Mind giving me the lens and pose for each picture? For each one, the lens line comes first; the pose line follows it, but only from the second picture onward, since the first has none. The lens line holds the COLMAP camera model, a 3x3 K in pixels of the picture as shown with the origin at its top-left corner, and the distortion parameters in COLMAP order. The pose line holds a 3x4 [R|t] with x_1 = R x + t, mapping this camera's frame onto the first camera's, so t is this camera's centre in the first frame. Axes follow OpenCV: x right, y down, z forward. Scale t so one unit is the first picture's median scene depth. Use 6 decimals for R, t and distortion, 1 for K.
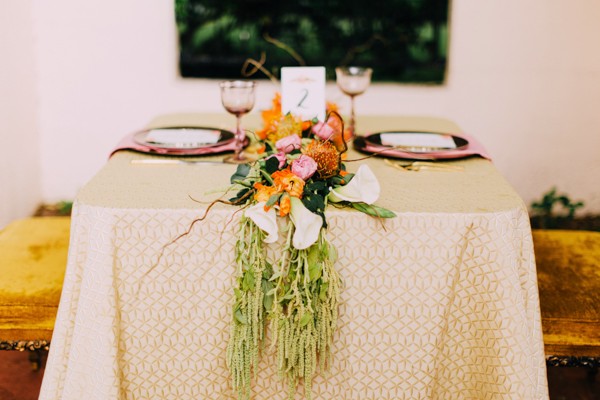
lens RADIAL K [[878.9, 0, 300.0], [0, 878.9, 200.0], [0, 0, 1]] dist [-0.004974, -0.013966]
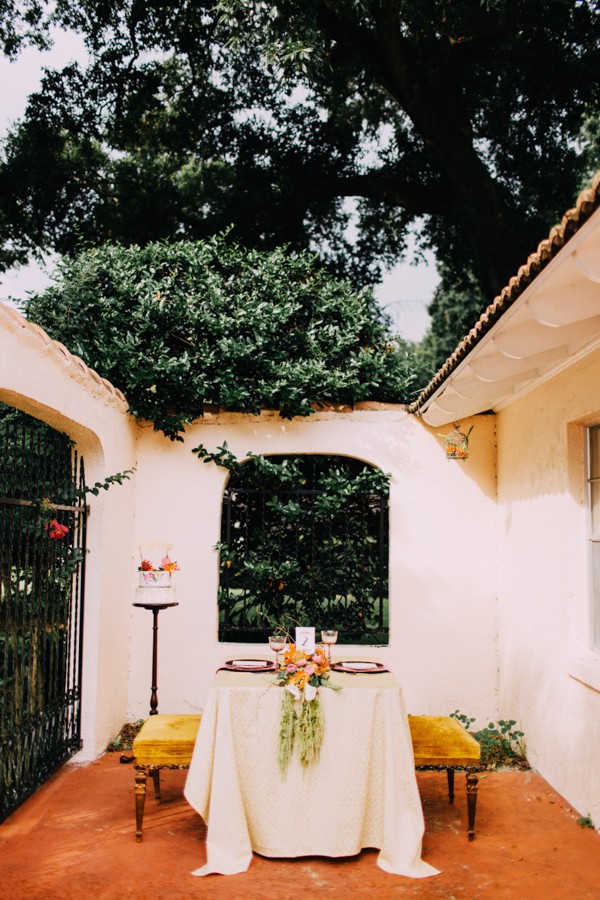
lens RADIAL K [[918.7, 0, 300.0], [0, 918.7, 450.0], [0, 0, 1]] dist [-0.014290, 0.002366]
pose [[0.999787, 0.003935, 0.020252, -0.061738], [0.003500, 0.935068, -0.354451, 0.244695], [-0.020332, 0.354446, 0.934855, -1.328551]]
